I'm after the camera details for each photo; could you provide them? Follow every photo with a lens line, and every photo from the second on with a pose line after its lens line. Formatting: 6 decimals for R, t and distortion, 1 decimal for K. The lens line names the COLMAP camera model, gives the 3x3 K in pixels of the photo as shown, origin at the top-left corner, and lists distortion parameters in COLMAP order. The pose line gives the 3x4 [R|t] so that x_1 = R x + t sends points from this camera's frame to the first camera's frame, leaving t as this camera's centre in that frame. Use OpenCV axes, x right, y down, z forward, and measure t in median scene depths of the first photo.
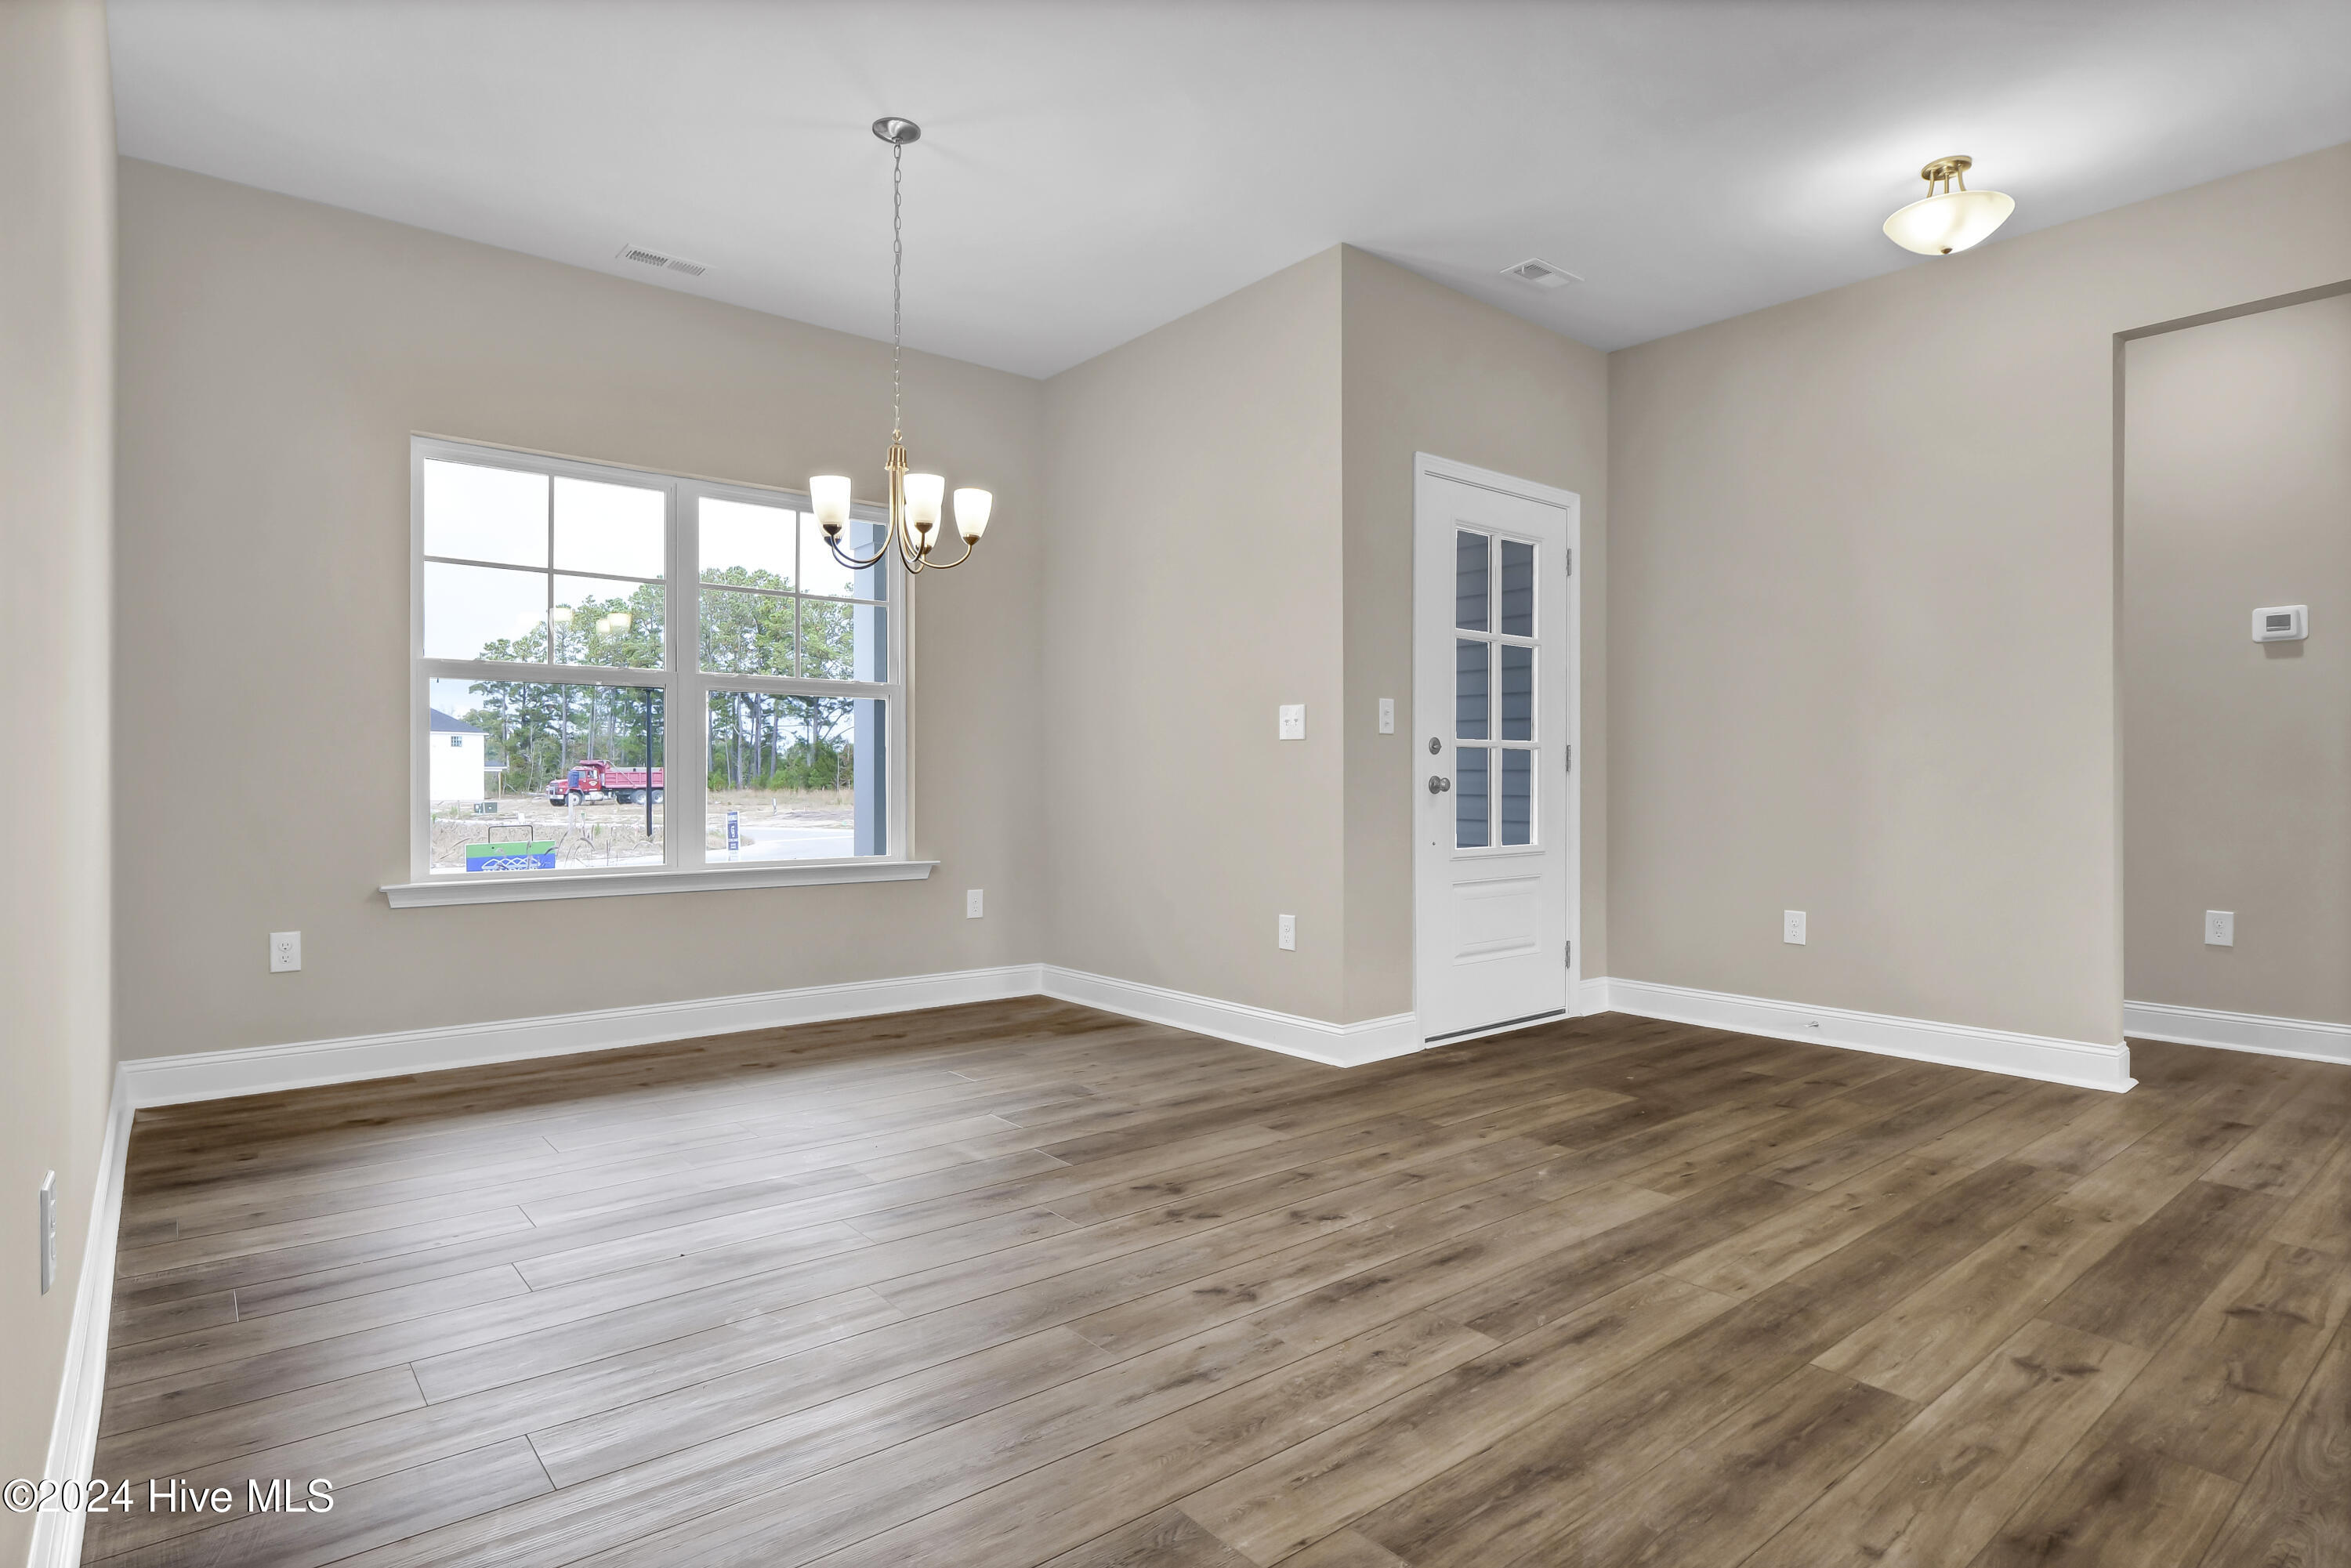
lens RADIAL K [[1241.4, 0, 1175.5], [0, 1241.4, 784.0], [0, 0, 1]] dist [-0.006260, -0.001639]
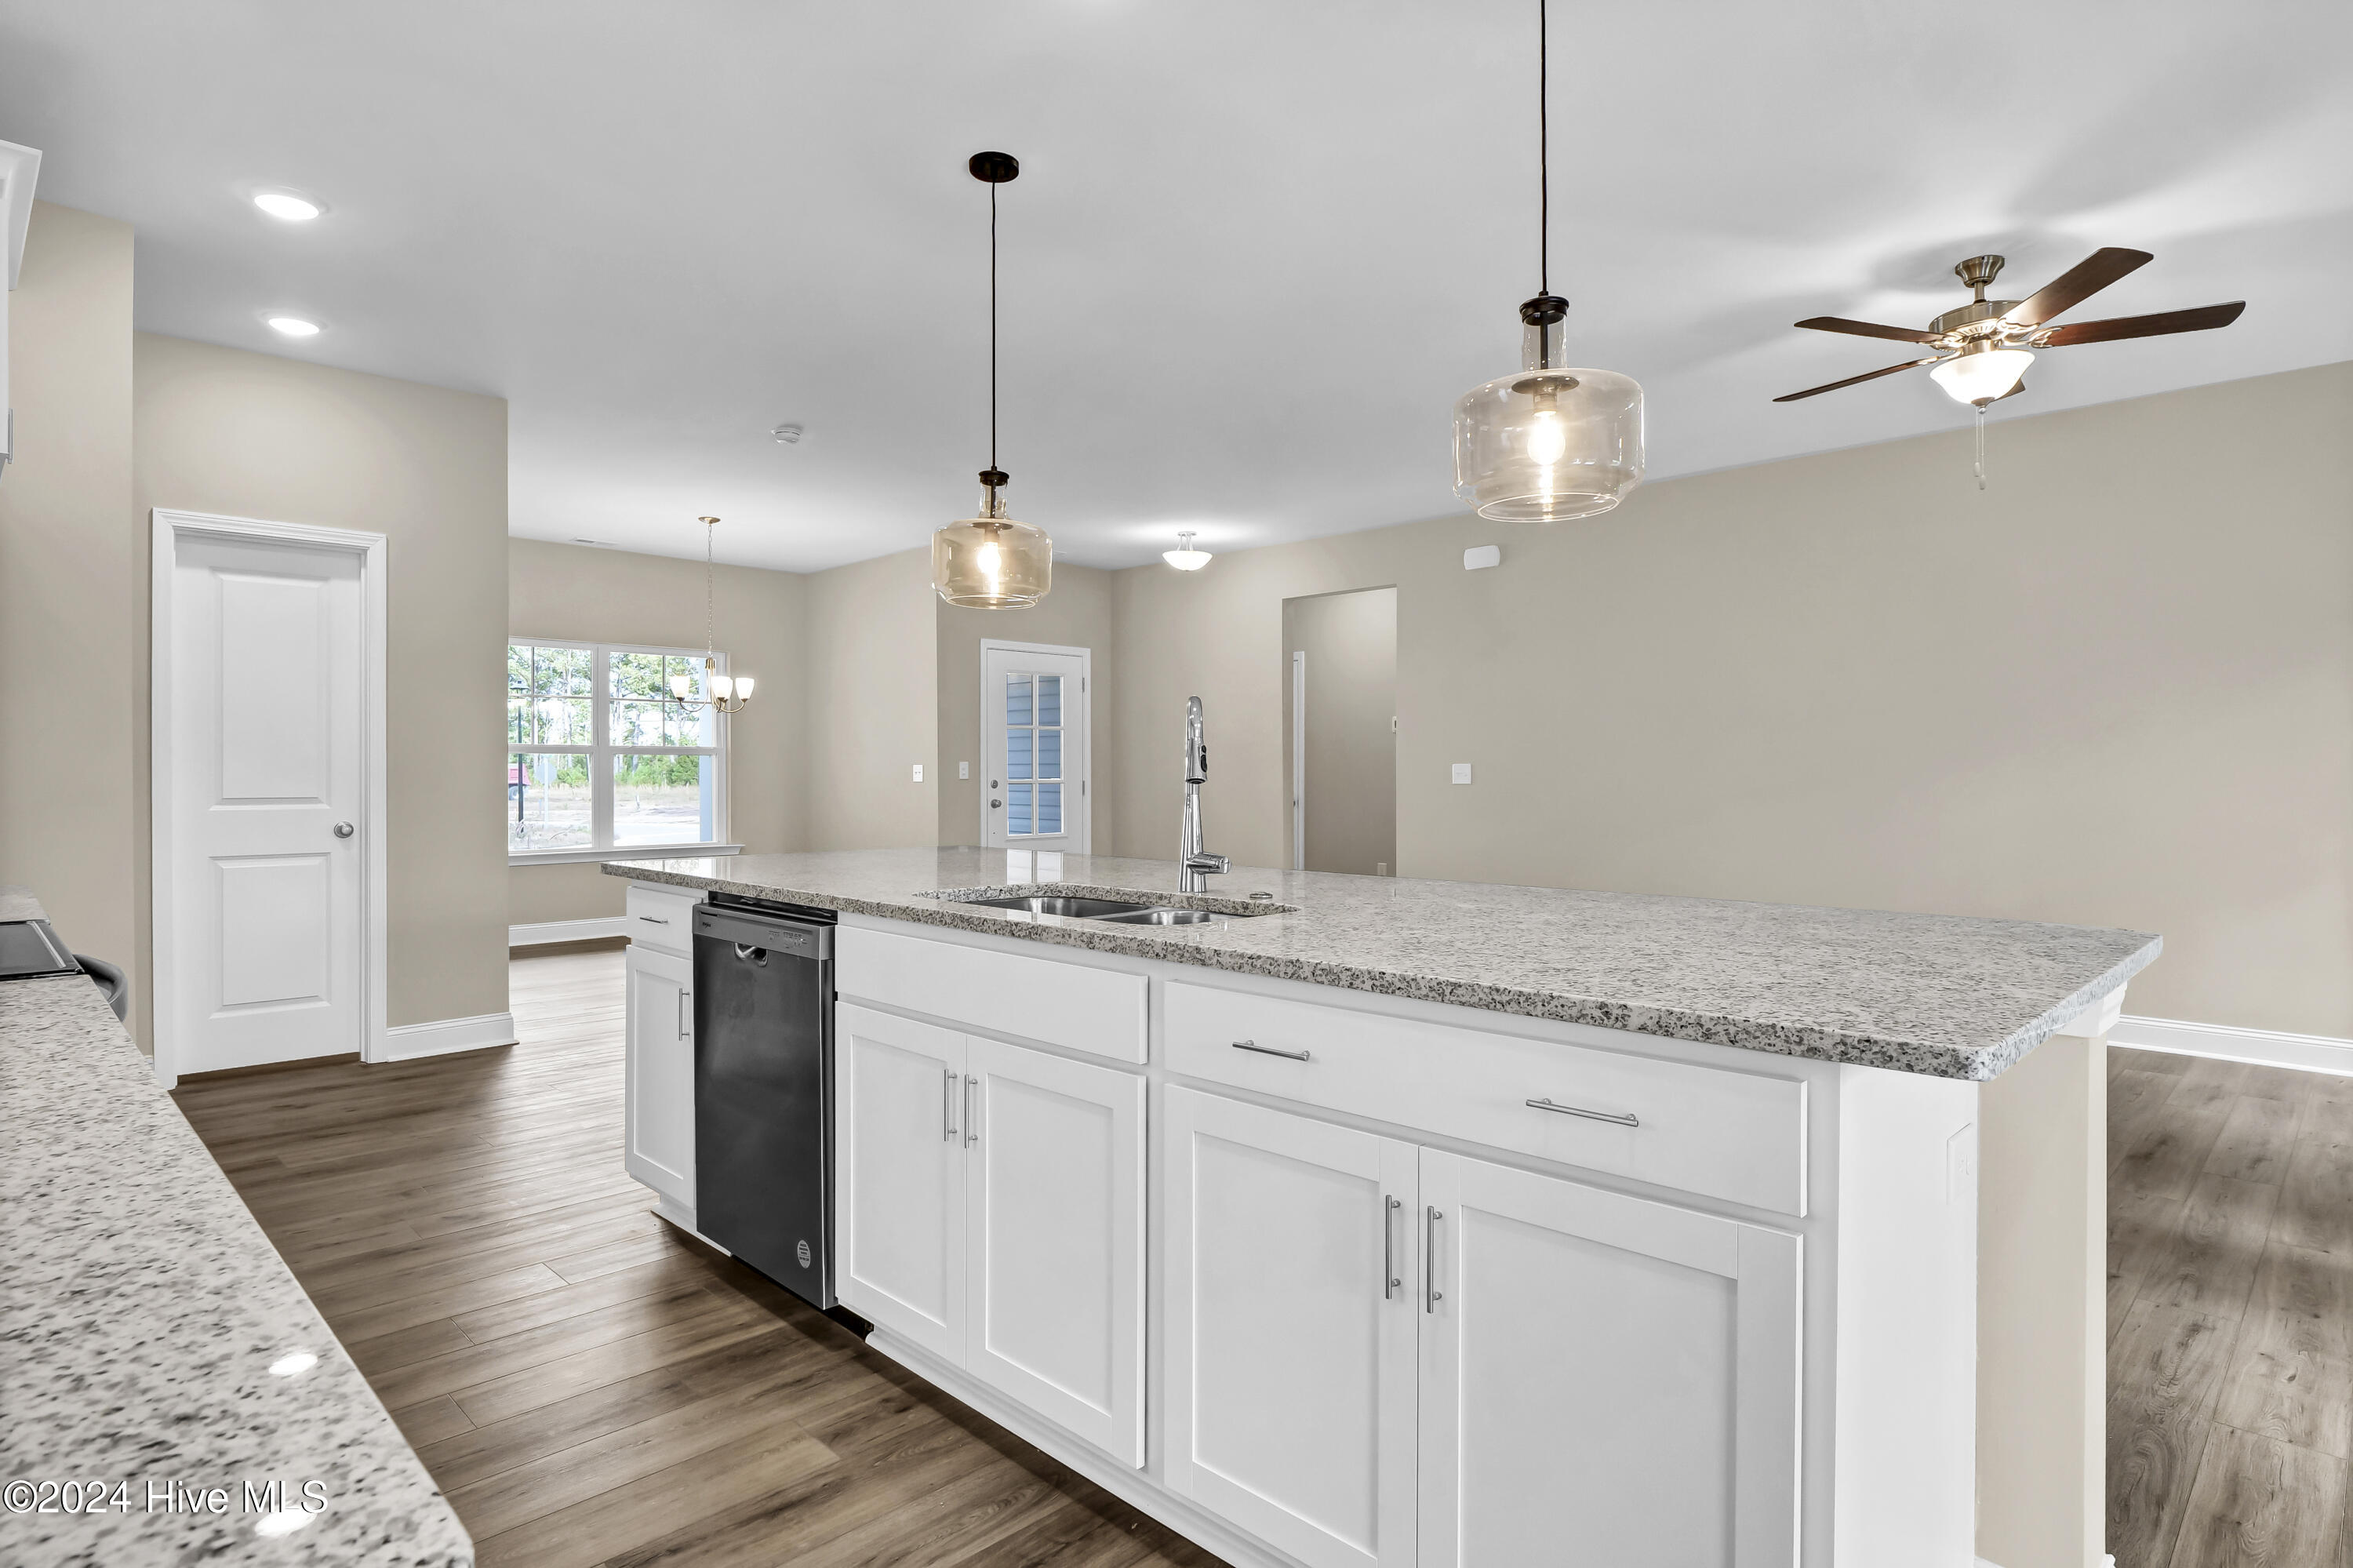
lens RADIAL K [[1242.5, 0, 1176.5], [0, 1242.5, 784.0], [0, 0, 1]] dist [-0.006260, -0.001639]
pose [[0.995125, -0.004128, 0.098531, 0.304159], [0.003452, 0.999969, 0.007034, -0.043965], [-0.098557, -0.006660, 0.995109, -1.023815]]
